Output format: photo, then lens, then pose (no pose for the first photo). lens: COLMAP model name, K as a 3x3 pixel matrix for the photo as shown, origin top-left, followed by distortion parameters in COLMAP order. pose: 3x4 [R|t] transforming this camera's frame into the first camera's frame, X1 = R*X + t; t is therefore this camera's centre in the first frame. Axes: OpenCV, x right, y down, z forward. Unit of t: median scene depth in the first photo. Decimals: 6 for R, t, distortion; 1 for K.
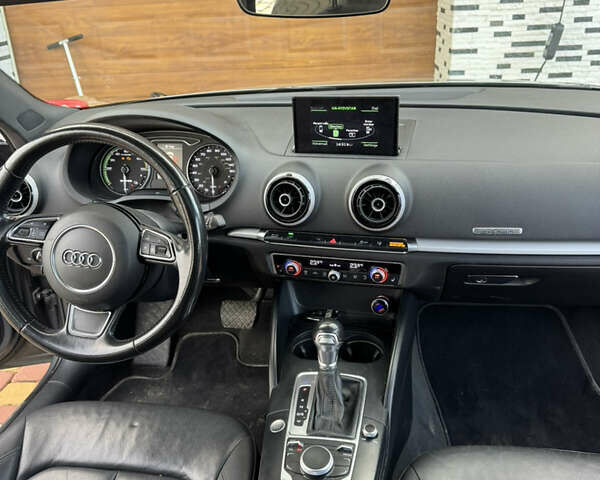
lens RADIAL K [[559.8, 0, 301.9], [0, 559.8, 235.2], [0, 0, 1]] dist [0.049945, 0.000000]
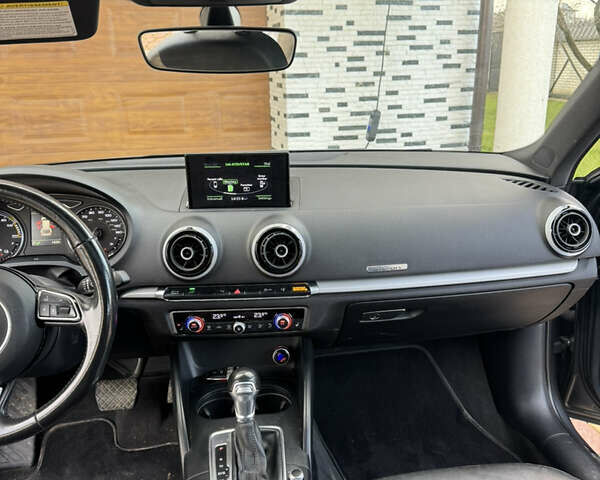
lens RADIAL K [[559.8, 0, 299.9], [0, 559.8, 237.2], [0, 0, 1]] dist [0.049945, 0.000000]
pose [[0.956531, -0.051584, 0.287033, -0.119593], [0.092657, 0.986990, -0.131402, 0.056242], [-0.276520, 0.152285, 0.948866, -0.004806]]
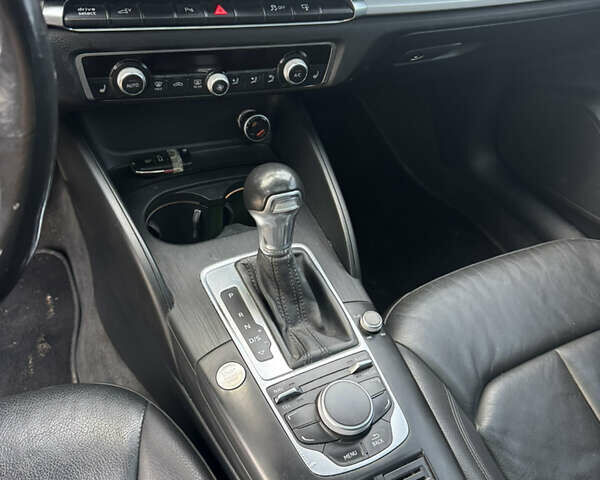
lens RADIAL K [[559.8, 0, 302.9], [0, 559.8, 247.9], [0, 0, 1]] dist [0.049945, 0.000000]
pose [[0.771932, -0.308659, 0.555743, -0.230953], [0.093138, 0.919695, 0.381428, 0.019461], [-0.628845, -0.242676, 0.738690, 0.525736]]
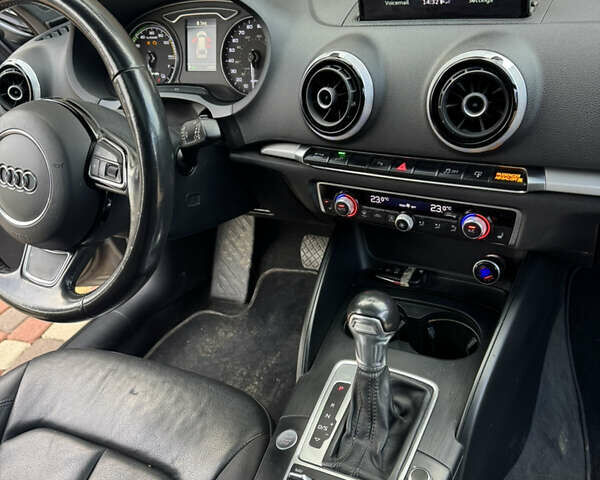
lens RADIAL K [[559.8, 0, 299.4], [0, 559.8, 248.5], [0, 0, 1]] dist [0.049945, 0.000000]
pose [[0.952892, 0.083383, -0.291622, 0.134890], [-0.032642, 0.984078, 0.174715, -0.005758], [0.301547, -0.156965, 0.940442, 0.365020]]
